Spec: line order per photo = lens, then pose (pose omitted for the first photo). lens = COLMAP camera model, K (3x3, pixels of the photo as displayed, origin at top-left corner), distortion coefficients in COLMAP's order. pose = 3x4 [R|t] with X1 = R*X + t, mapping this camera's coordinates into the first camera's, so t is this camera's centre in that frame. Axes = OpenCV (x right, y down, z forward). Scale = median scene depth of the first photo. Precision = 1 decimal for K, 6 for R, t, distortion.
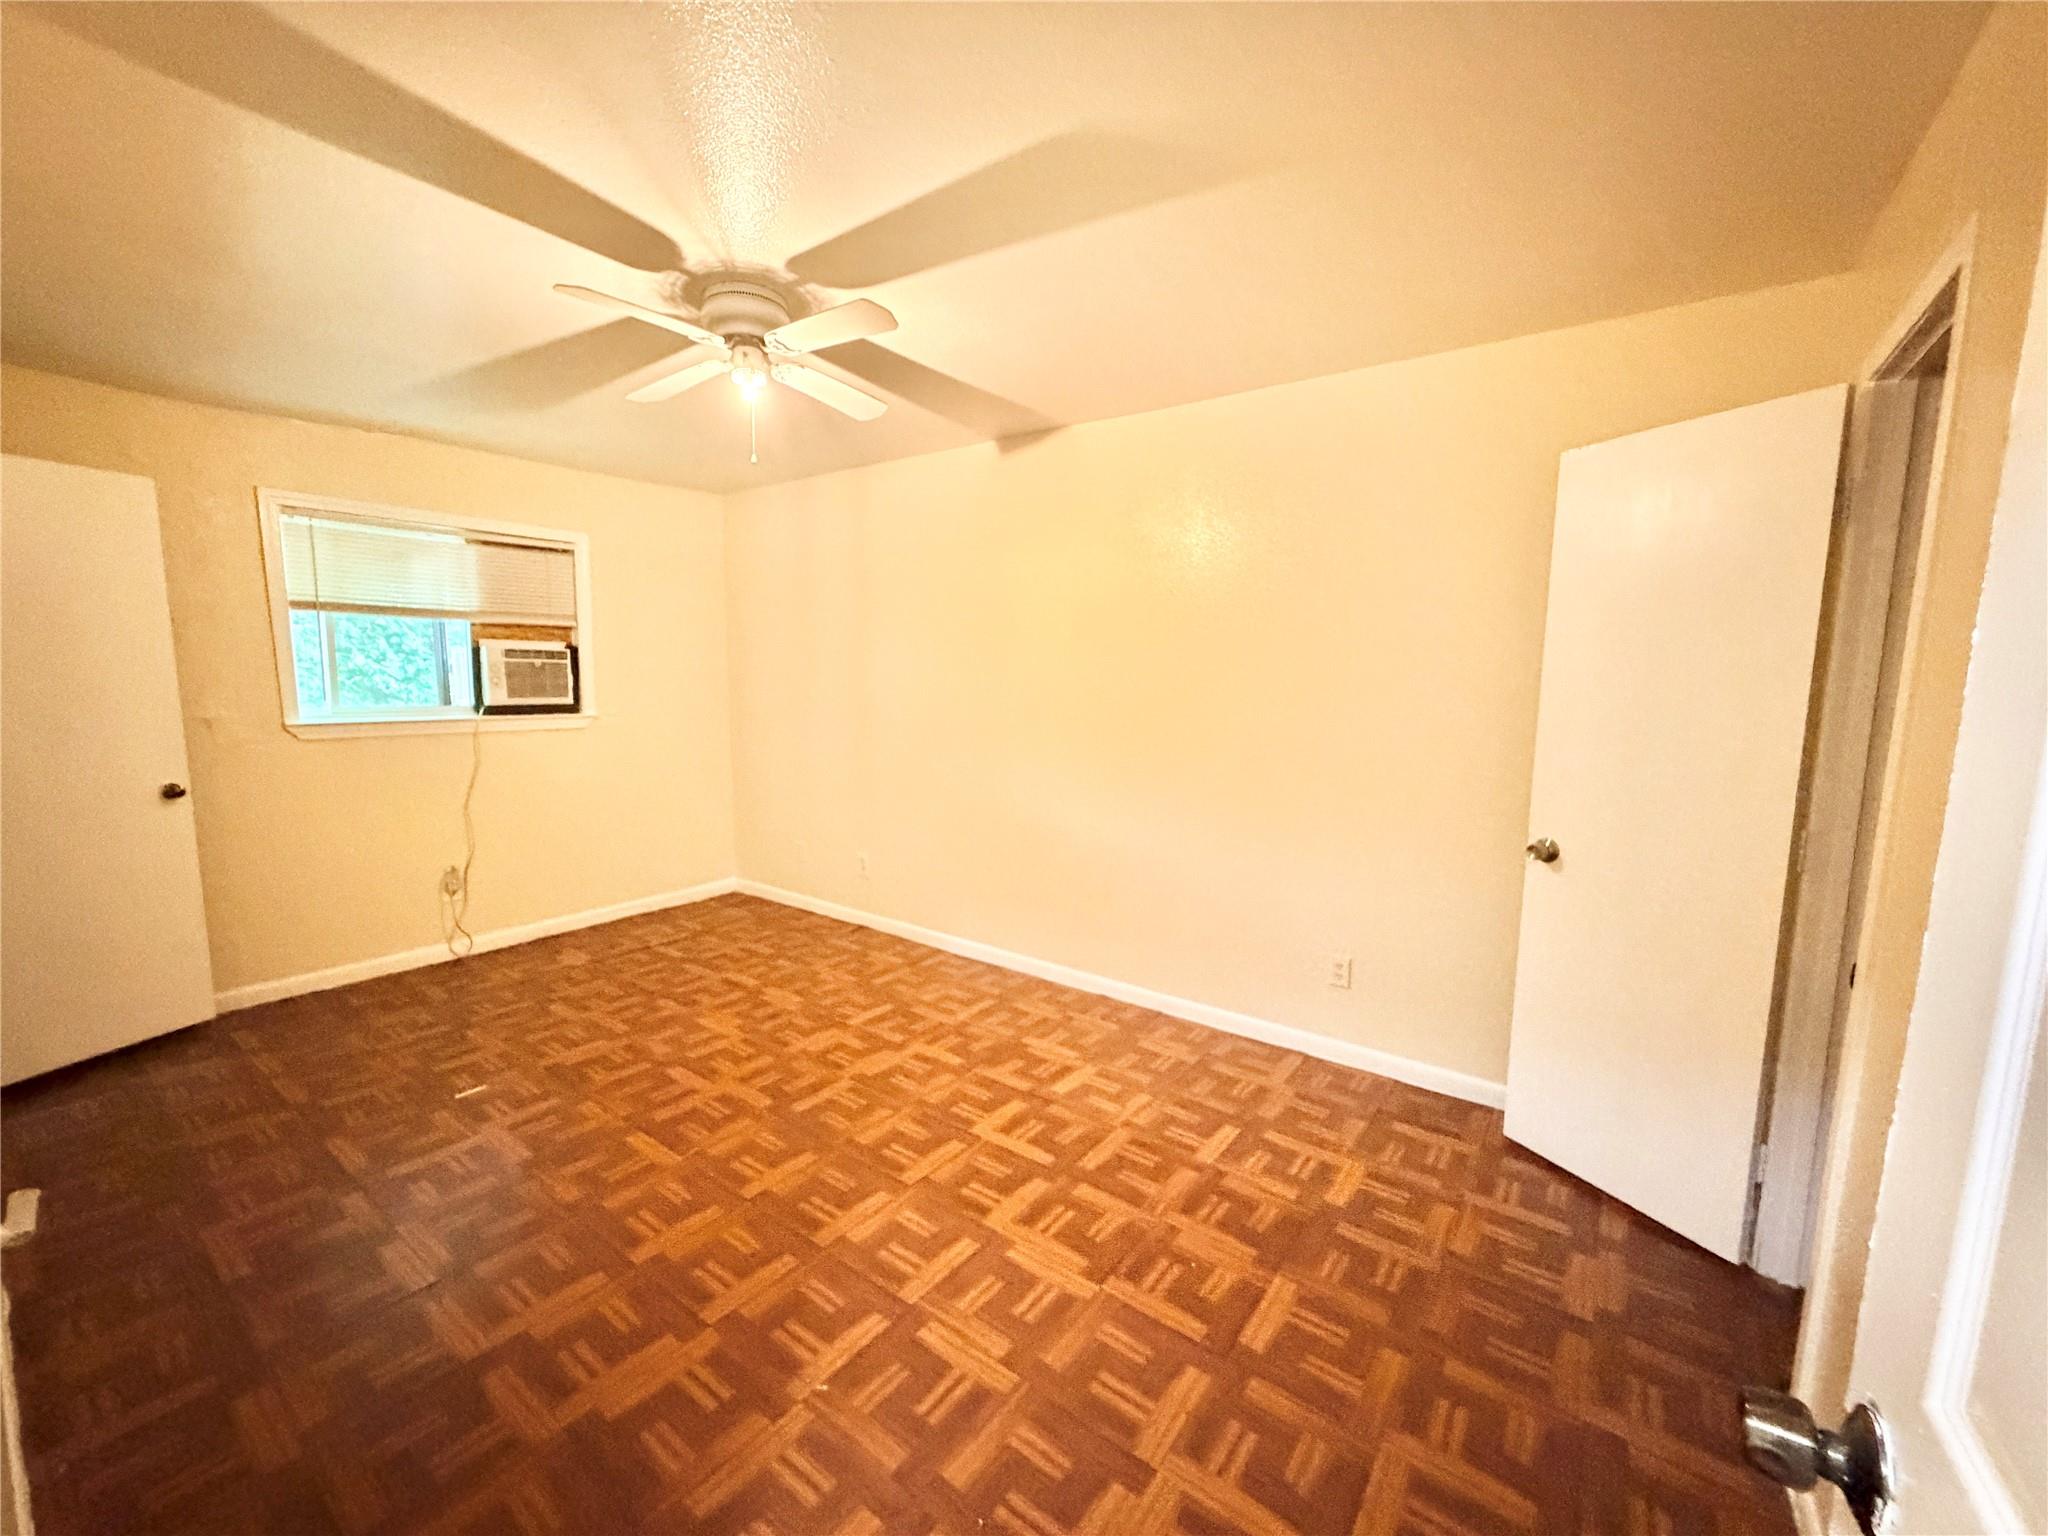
lens RADIAL K [[812.7, 0, 1021.1], [0, 812.7, 765.0], [0, 0, 1]] dist [-0.012501, -0.000145]
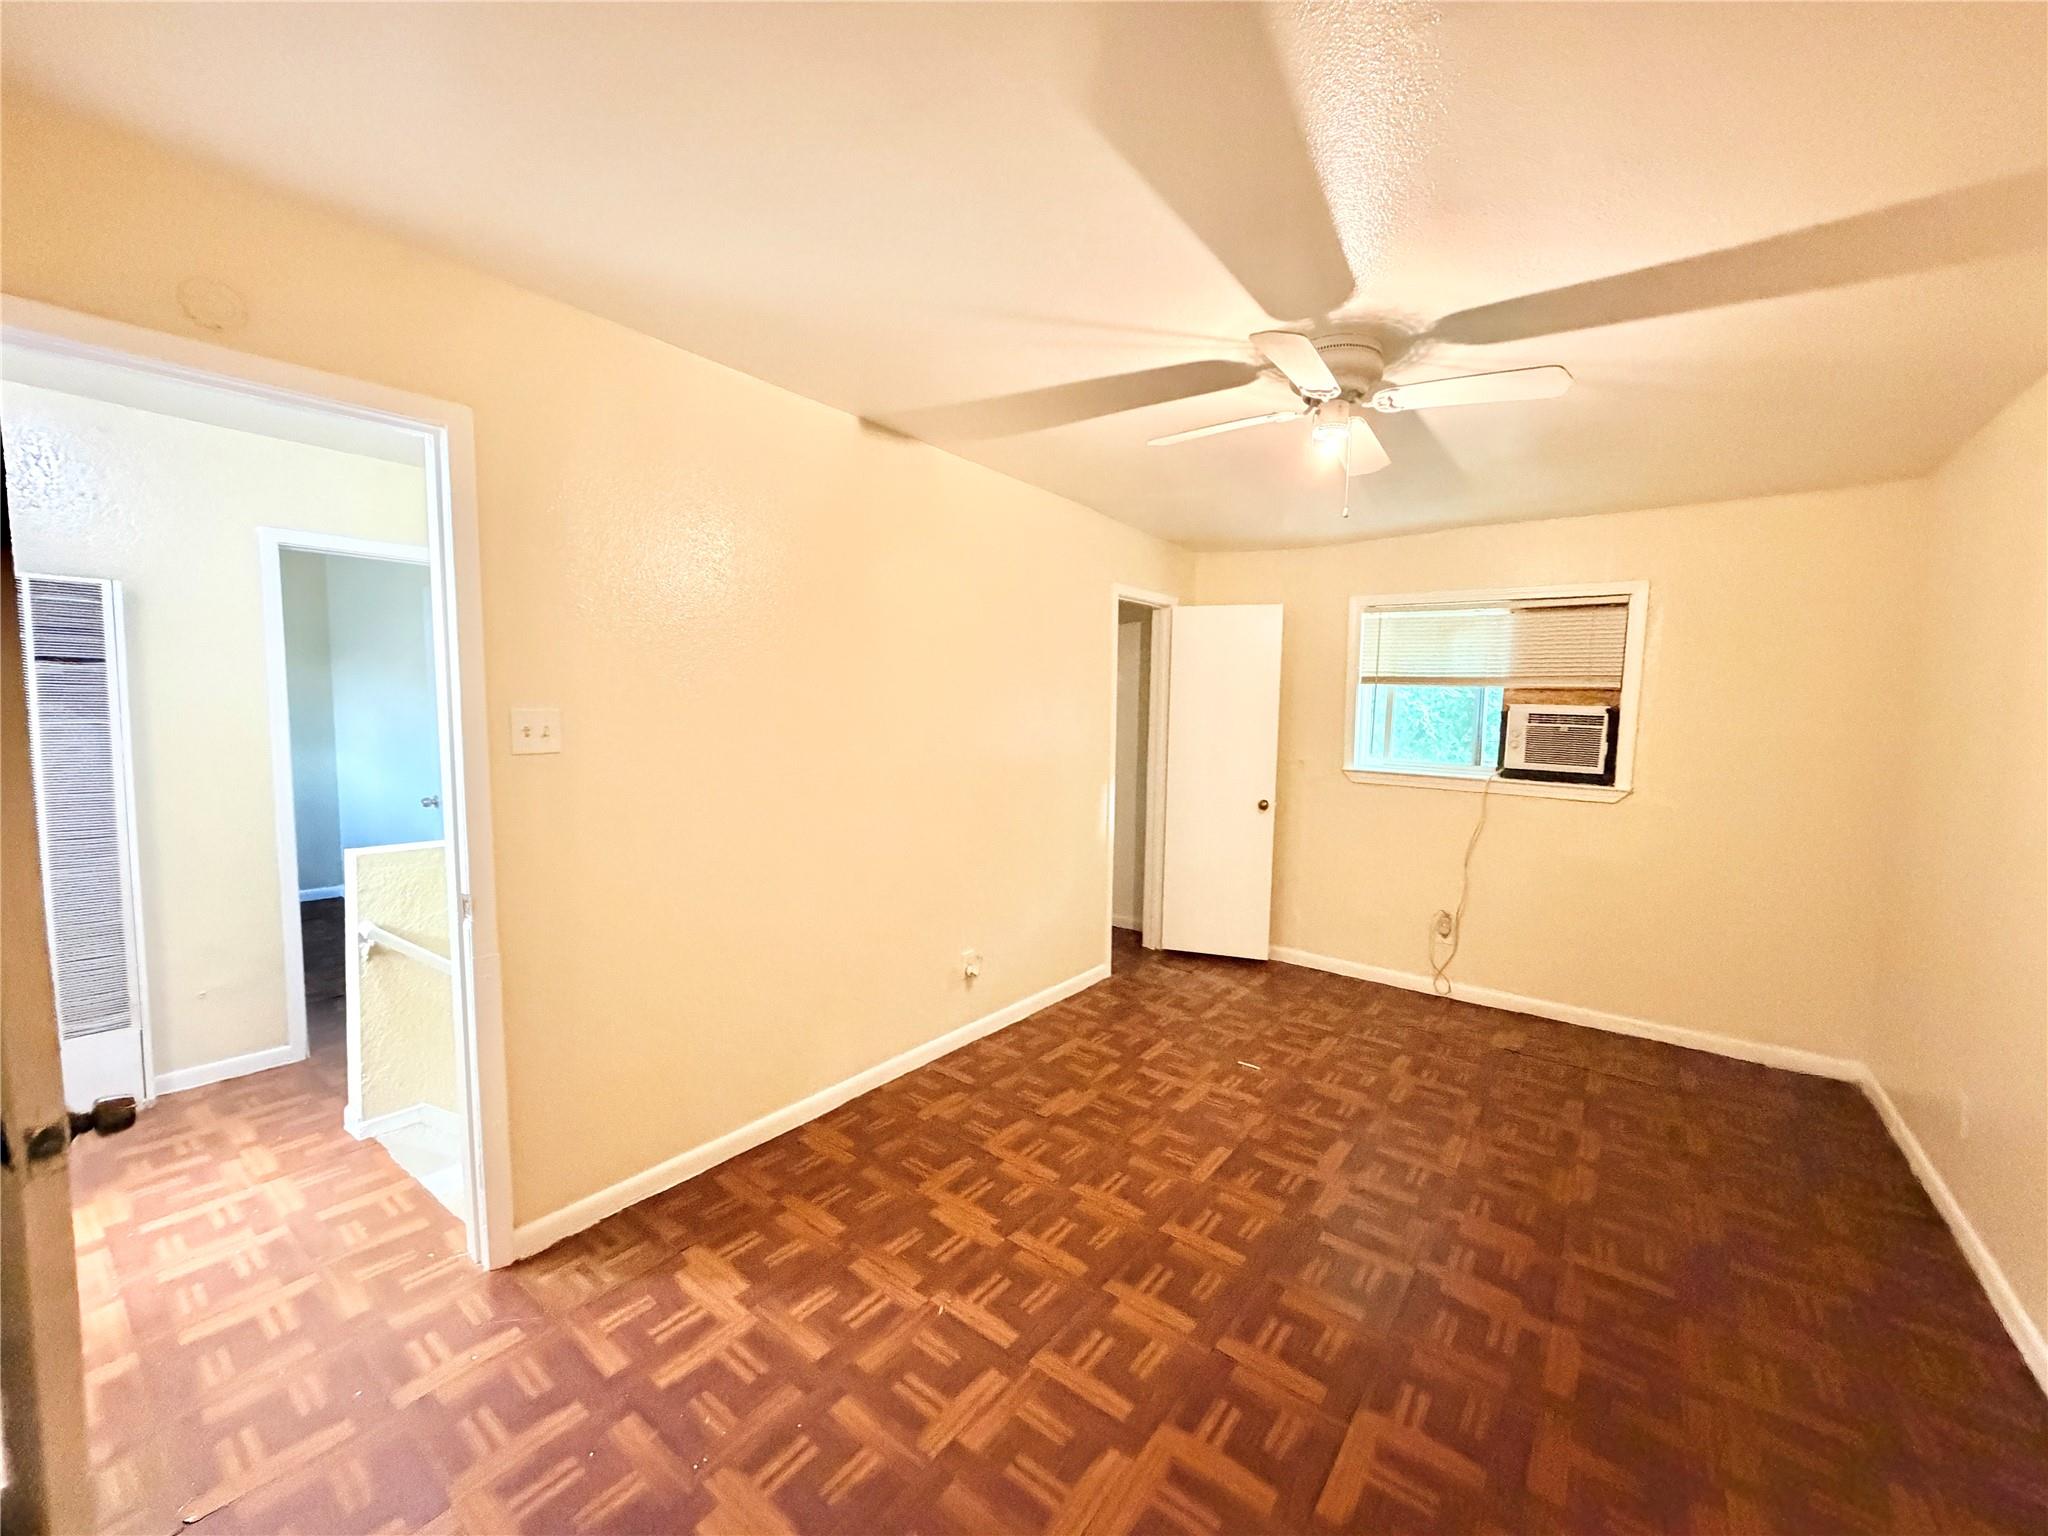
lens RADIAL K [[809.9, 0, 1024.0], [0, 809.9, 768.0], [0, 0, 1]] dist [0.001705, 0.000053]
pose [[-0.004636, 0.066368, -0.997784, 0.459818], [-0.138504, 0.988136, 0.066370, -0.072727], [0.990351, 0.138505, 0.004611, 0.494447]]
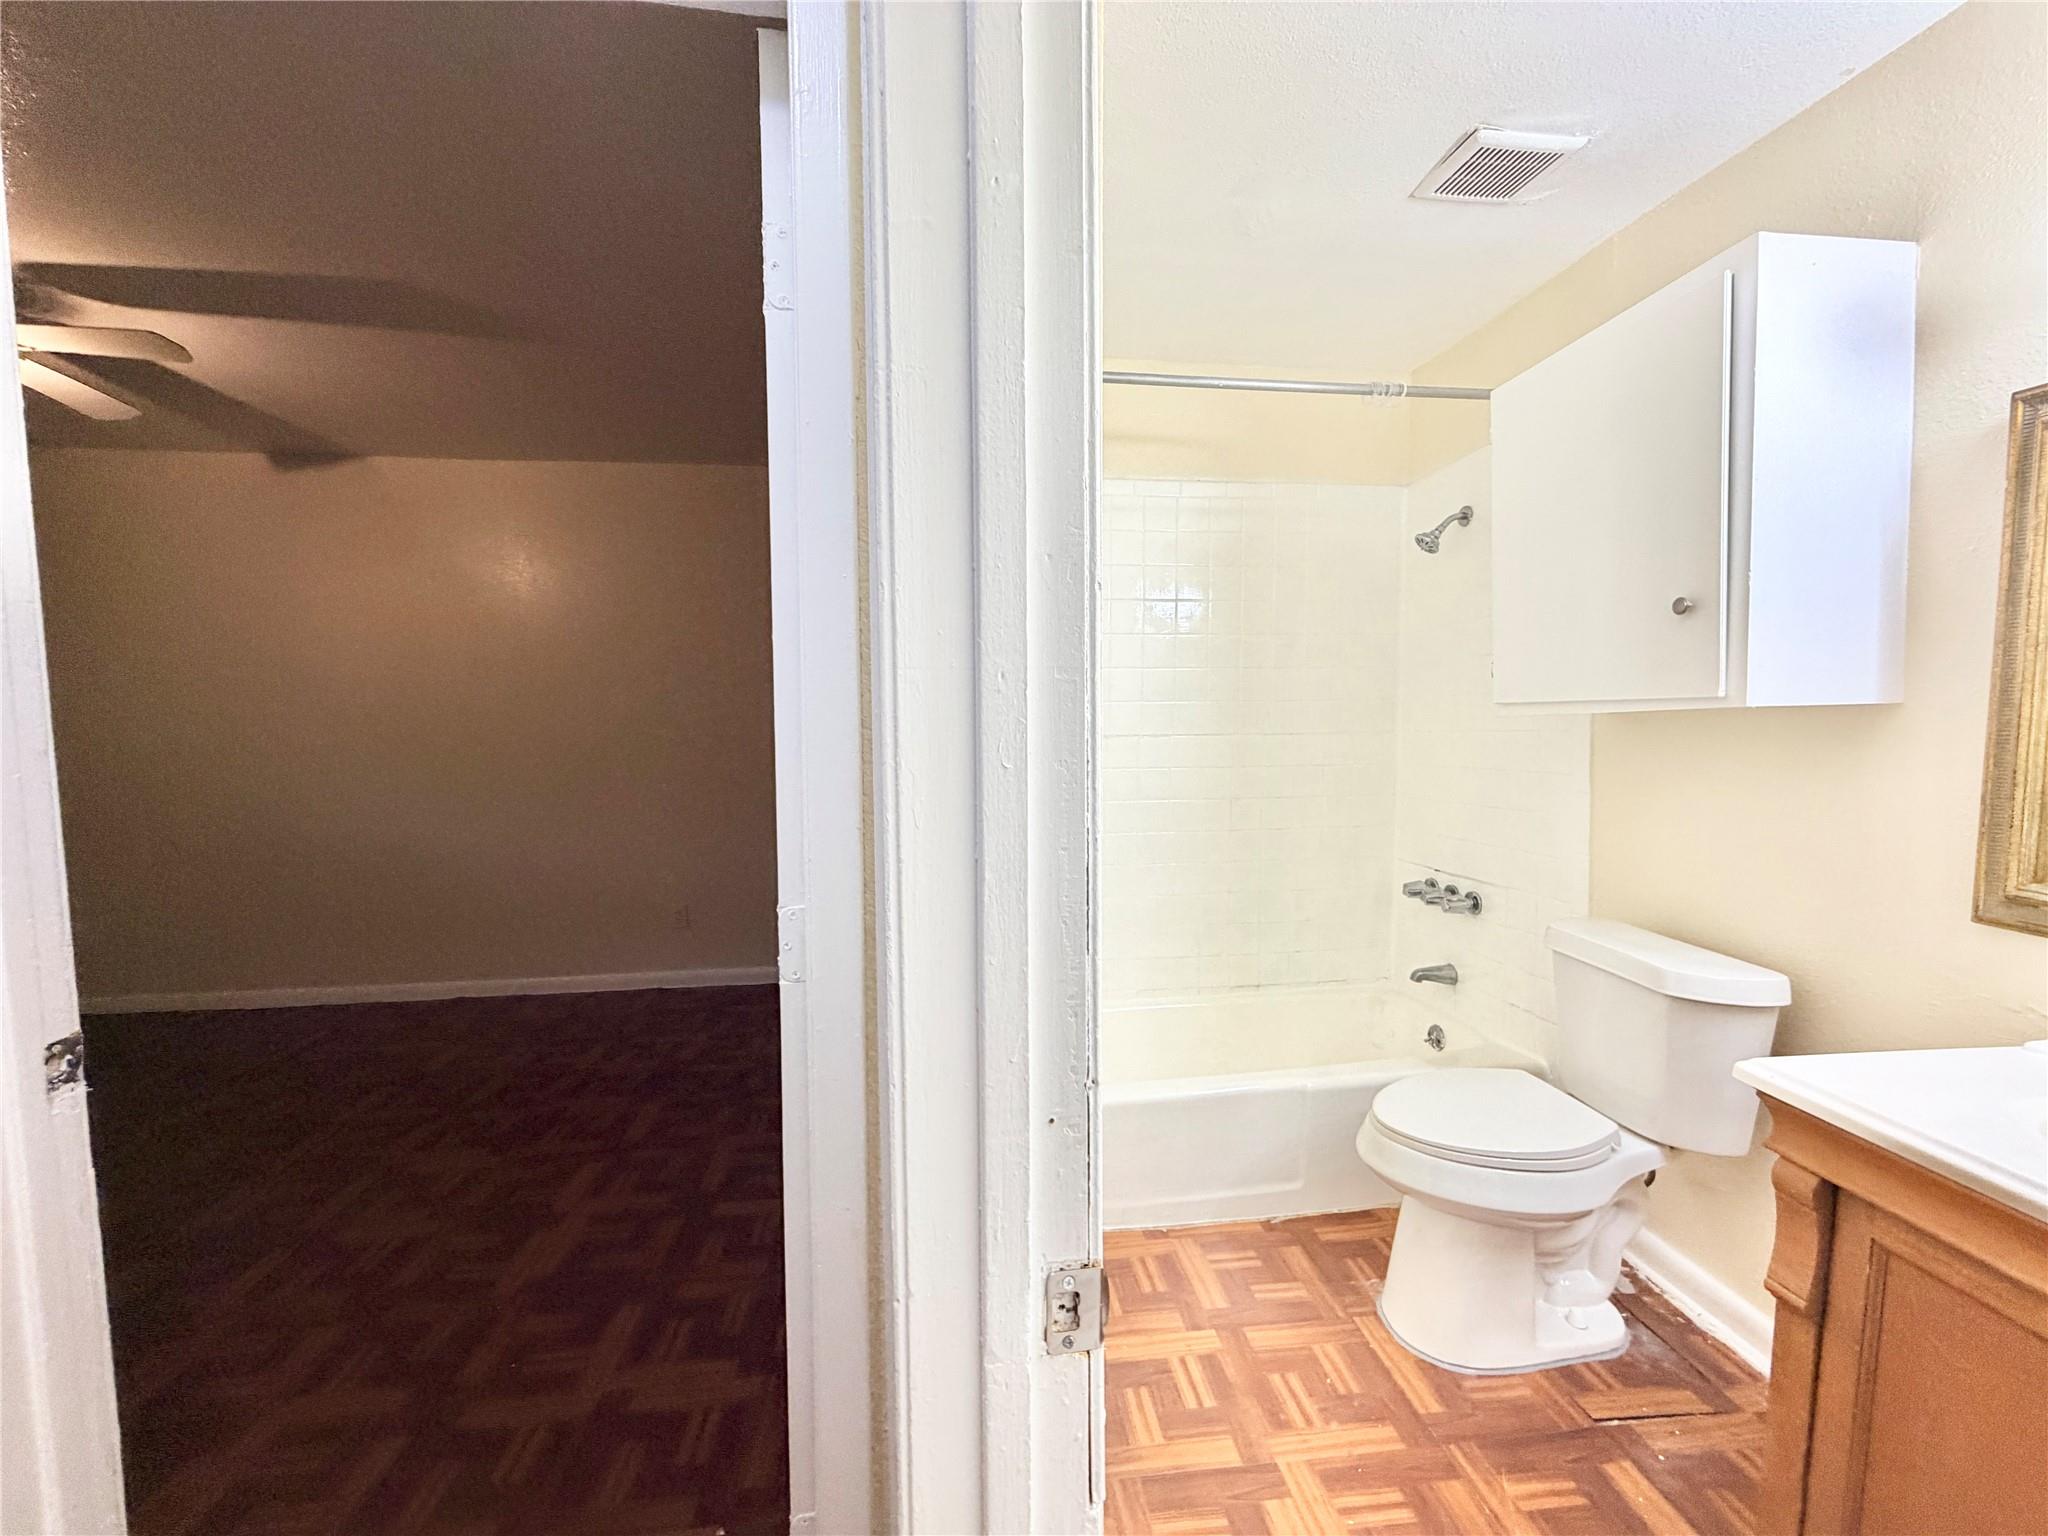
lens RADIAL K [[818.5, 0, 1018.9], [0, 818.5, 769.7], [0, 0, 1]] dist [0.001271, 0.000055]
pose [[0.717640, -0.076900, 0.692156, -0.096229], [0.105481, 0.994421, 0.001118, 0.070760], [-0.688380, 0.072207, 0.721748, -0.308291]]
